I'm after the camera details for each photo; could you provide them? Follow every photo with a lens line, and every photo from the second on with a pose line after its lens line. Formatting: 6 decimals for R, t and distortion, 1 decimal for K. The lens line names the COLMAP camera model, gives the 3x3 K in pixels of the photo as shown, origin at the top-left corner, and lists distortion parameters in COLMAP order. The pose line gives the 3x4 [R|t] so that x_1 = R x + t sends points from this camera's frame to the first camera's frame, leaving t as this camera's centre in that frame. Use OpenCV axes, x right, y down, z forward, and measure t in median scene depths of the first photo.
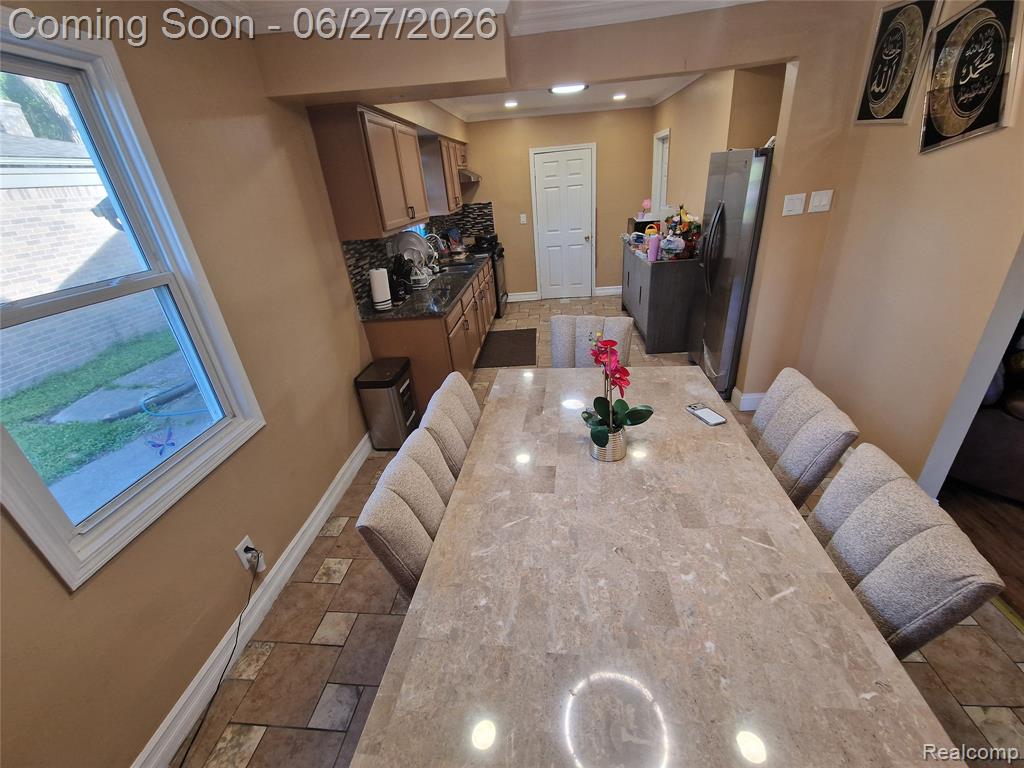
lens RADIAL K [[422.3, 0, 513.0], [0, 422.3, 388.1], [0, 0, 1]] dist [0.001099, -0.003236]
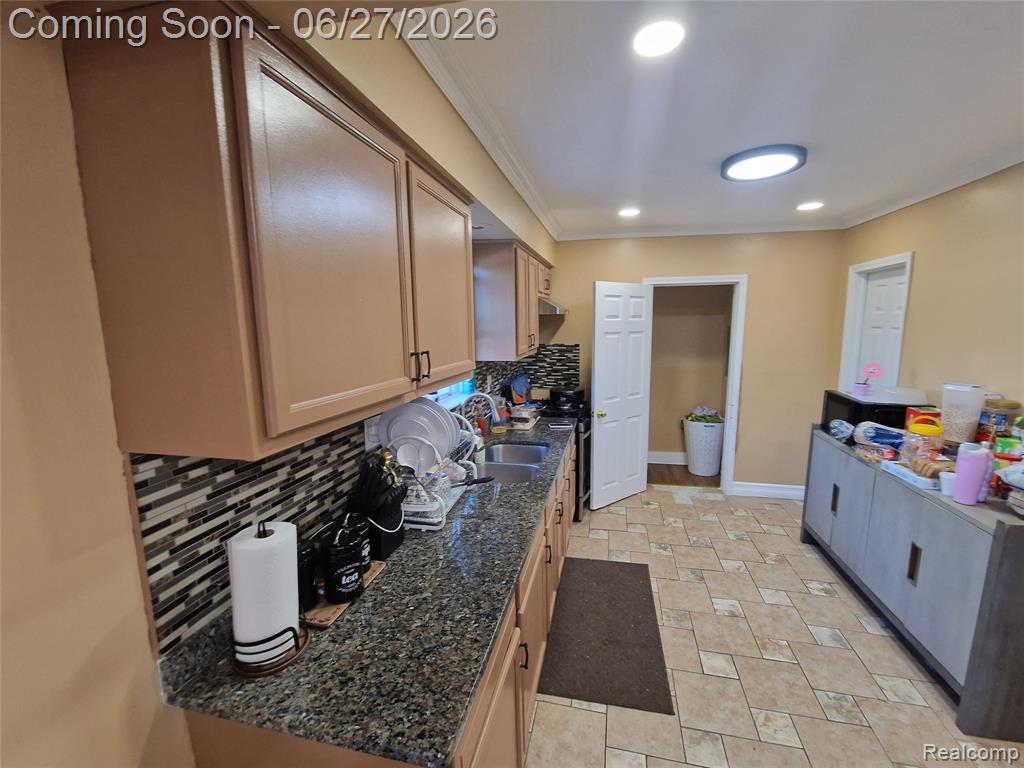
lens RADIAL K [[422.3, 0, 514.8], [0, 422.3, 386.4], [0, 0, 1]] dist [0.001099, -0.003236]
pose [[0.986115, 0.089179, -0.140088, -0.062144], [-0.126688, 0.949393, -0.287409, -0.194016], [0.107367, 0.301165, 0.947508, 0.421959]]
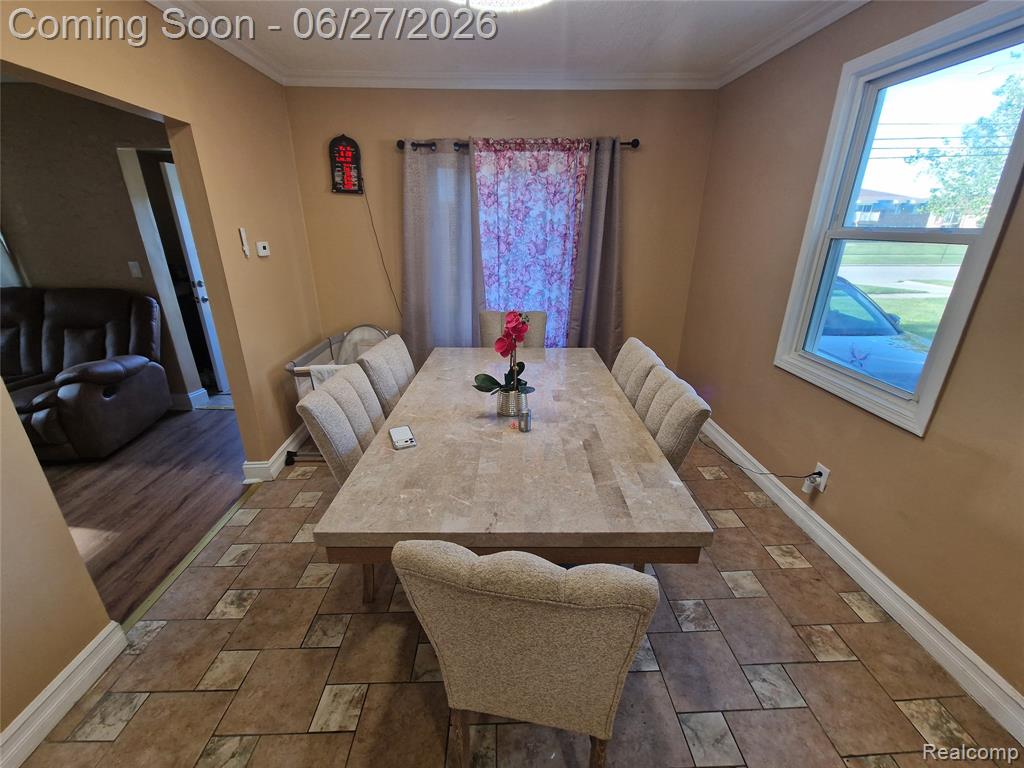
lens RADIAL K [[422.3, 0, 512.6], [0, 422.3, 390.6], [0, 0, 1]] dist [0.001099, -0.003236]
pose [[-0.989701, 0.118814, -0.079849, 0.097802], [0.021544, 0.675064, 0.737444, -0.236179], [0.141522, 0.728129, -0.670672, 0.550790]]
